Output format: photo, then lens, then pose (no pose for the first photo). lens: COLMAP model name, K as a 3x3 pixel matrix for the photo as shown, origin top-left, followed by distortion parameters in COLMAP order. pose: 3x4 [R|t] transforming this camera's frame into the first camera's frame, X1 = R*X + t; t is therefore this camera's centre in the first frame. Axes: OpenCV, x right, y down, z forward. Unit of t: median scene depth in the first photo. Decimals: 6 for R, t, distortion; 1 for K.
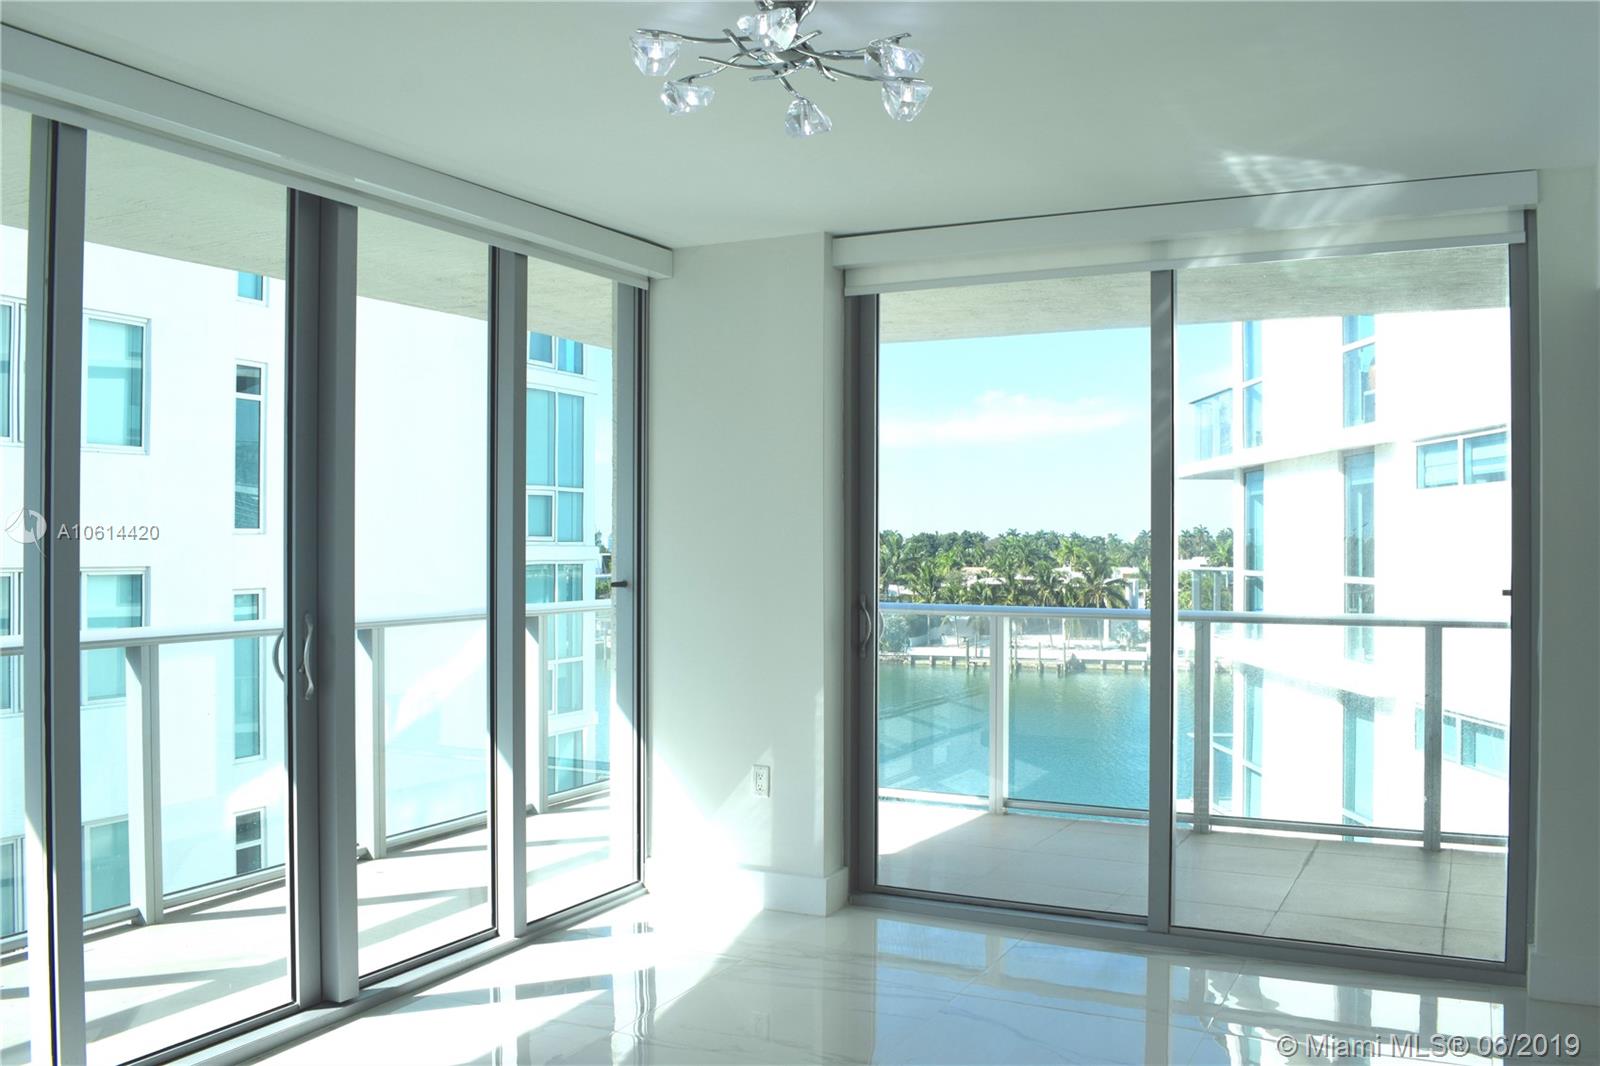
lens RADIAL K [[1368.3, 0, 808.8], [0, 1368.3, 537.8], [0, 0, 1]] dist [-0.086453, 0.009195]
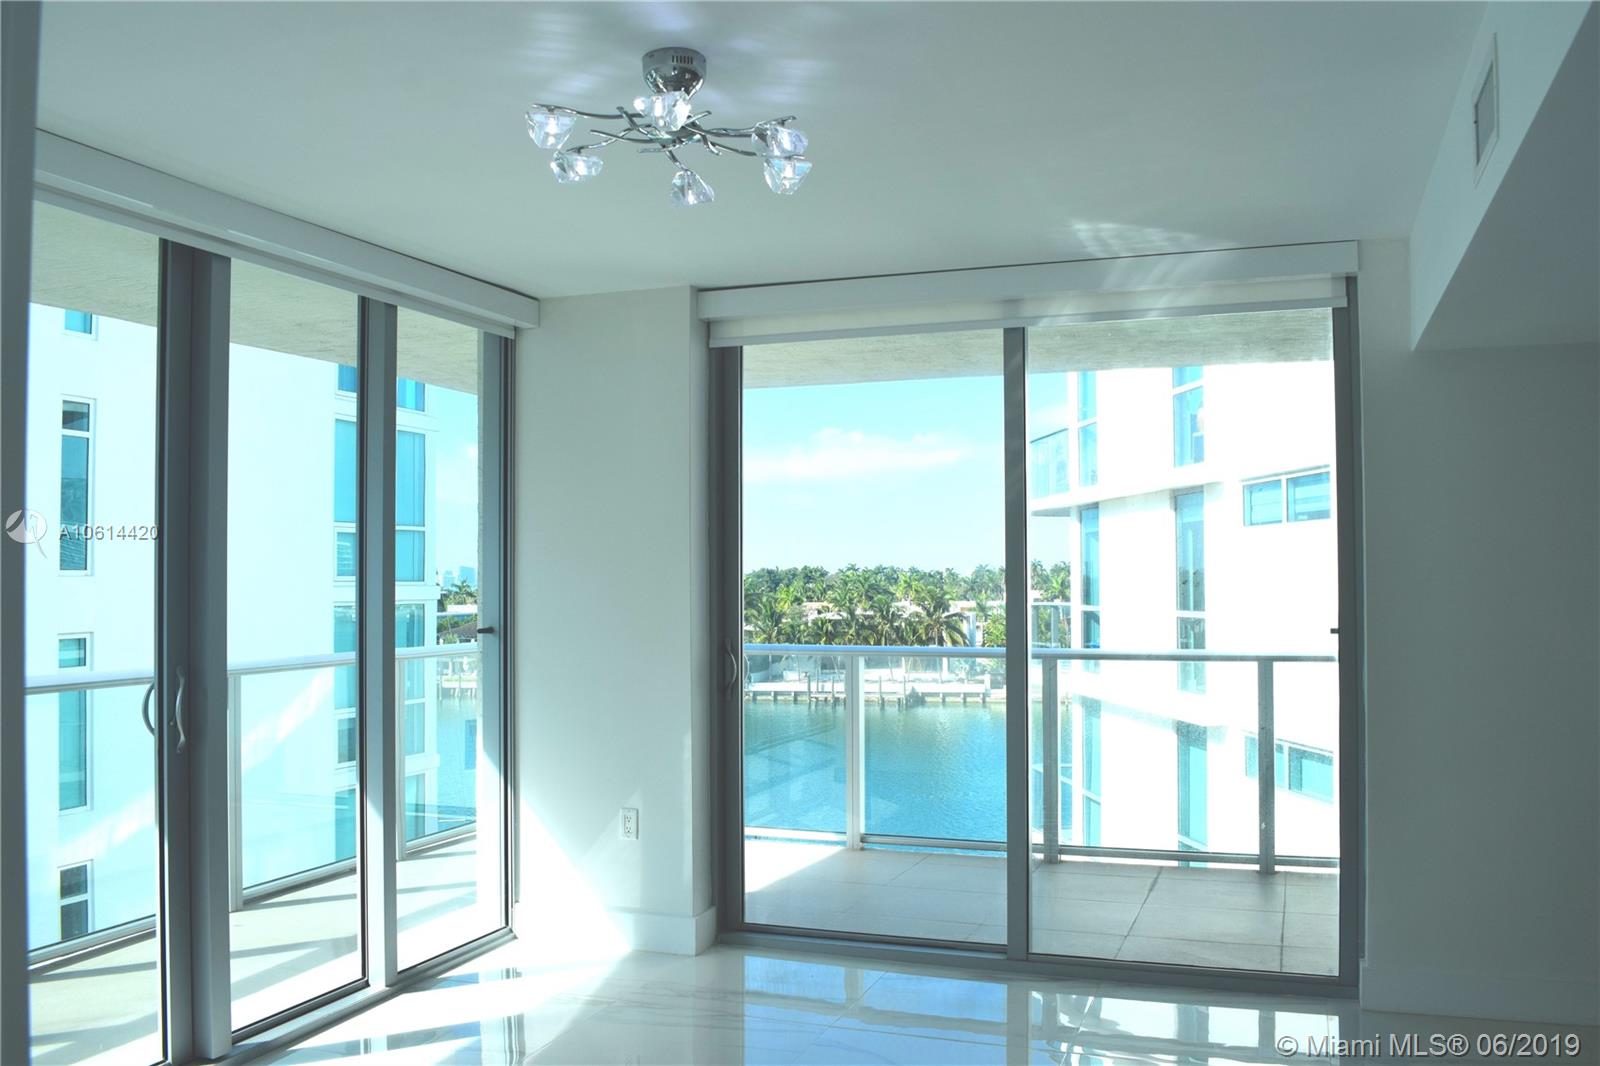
lens RADIAL K [[1368.3, 0, 805.9], [0, 1368.3, 534.3], [0, 0, 1]] dist [-0.086453, 0.009195]
pose [[0.993411, -0.003670, 0.114543, -0.011928], [0.006947, 0.999577, -0.028225, -0.004262], [-0.114391, 0.028835, 0.993017, -0.015642]]
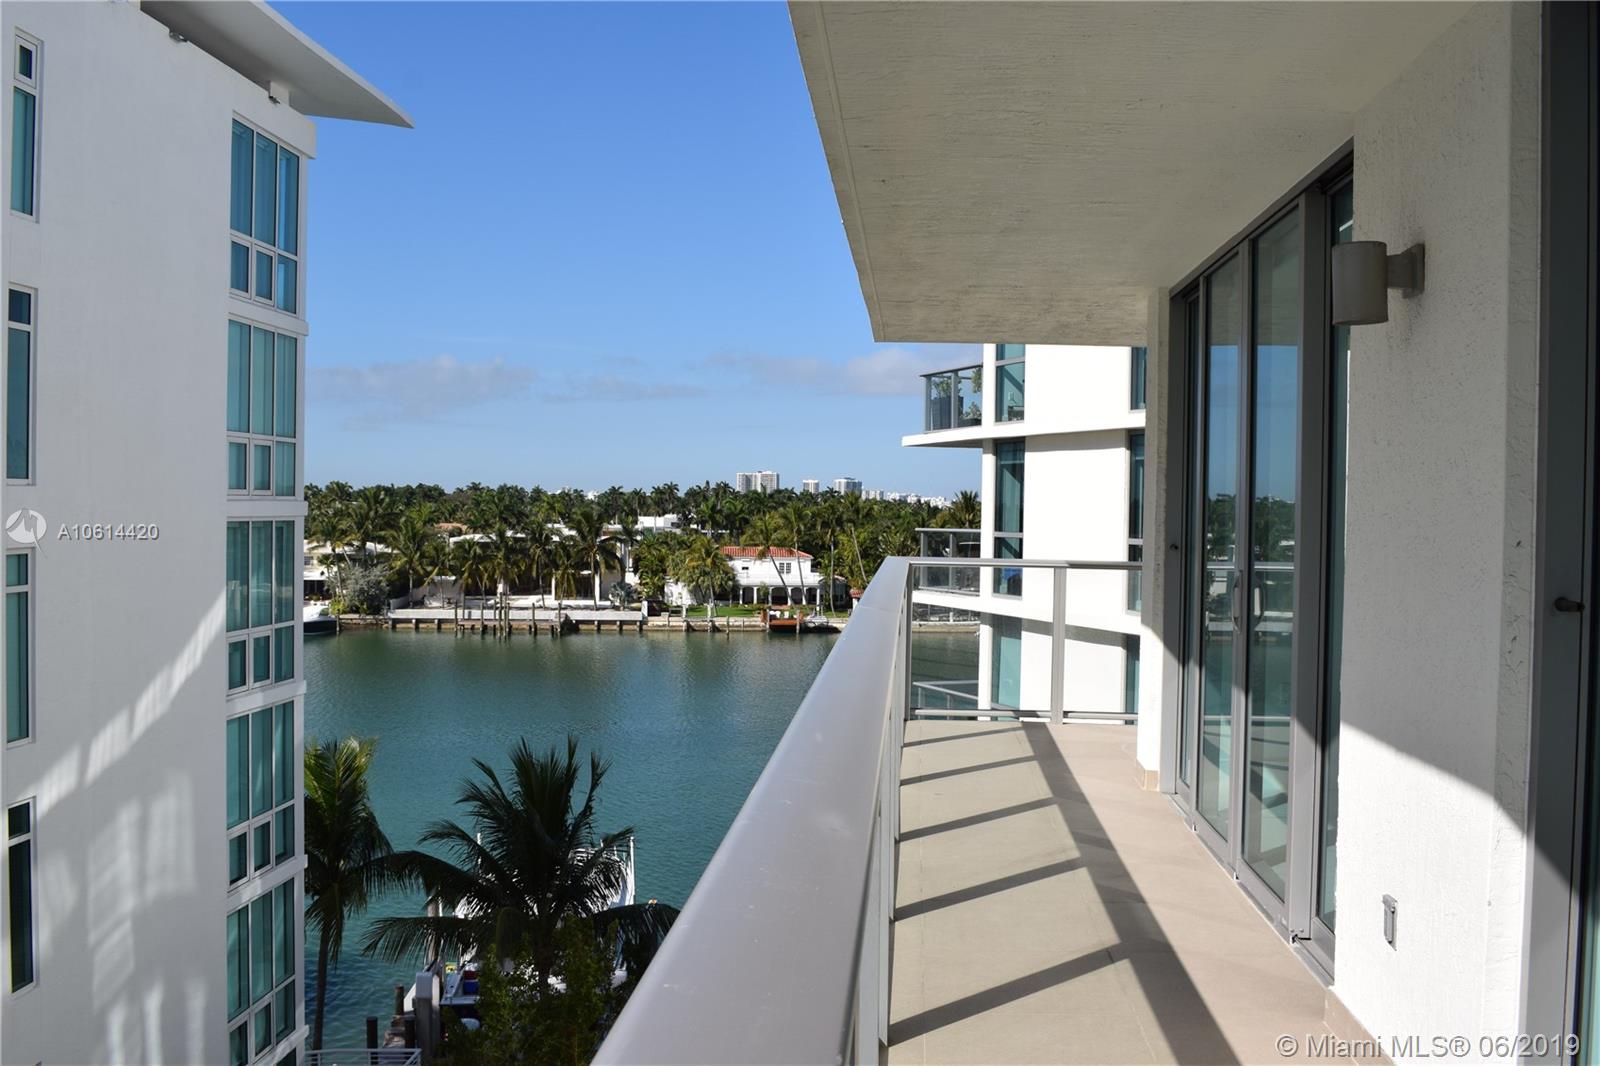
lens RADIAL K [[1454.9, 0, 800.4], [0, 1454.9, 540.0], [0, 0, 1]] dist [-0.050393, 0.000000]
pose [[0.924533, 0.002602, 0.381093, -0.635123], [-0.015106, 0.999441, 0.029823, -0.005548], [-0.380803, -0.033329, 0.924055, -0.103909]]
